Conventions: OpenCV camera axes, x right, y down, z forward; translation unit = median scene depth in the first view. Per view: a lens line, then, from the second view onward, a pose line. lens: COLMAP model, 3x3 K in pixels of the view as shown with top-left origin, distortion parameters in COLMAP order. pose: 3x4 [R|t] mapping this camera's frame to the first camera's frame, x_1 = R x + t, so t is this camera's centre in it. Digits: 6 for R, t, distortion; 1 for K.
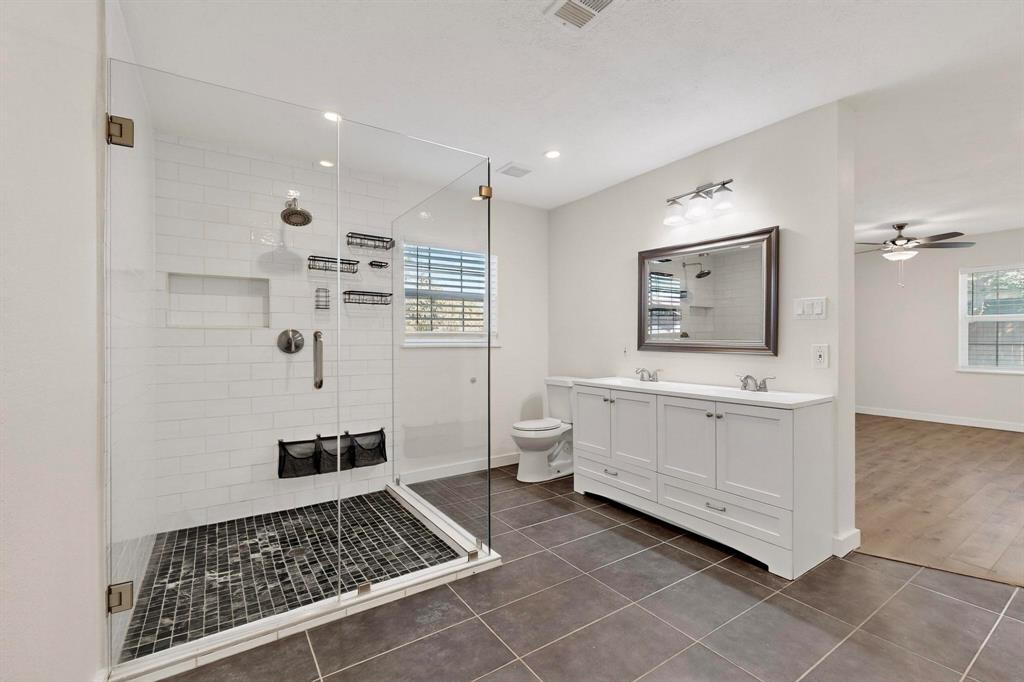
lens RADIAL K [[445.1, 0, 510.0], [0, 445.1, 342.1], [0, 0, 1]] dist [0.002678, -0.000247]
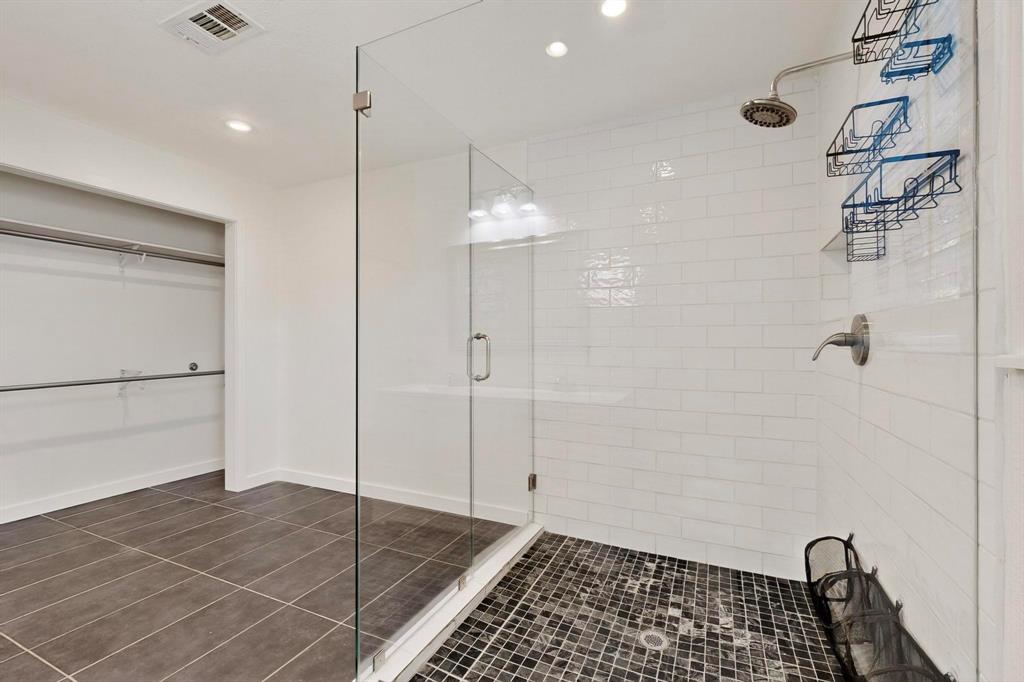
lens RADIAL K [[445.1, 0, 512.5], [0, 445.1, 344.0], [0, 0, 1]] dist [0.002678, -0.000247]
pose [[-0.854091, 0.002559, -0.520117, 0.091910], [0.003425, 0.999994, -0.000704, 0.003223], [0.520112, -0.002383, -0.854095, 1.656004]]
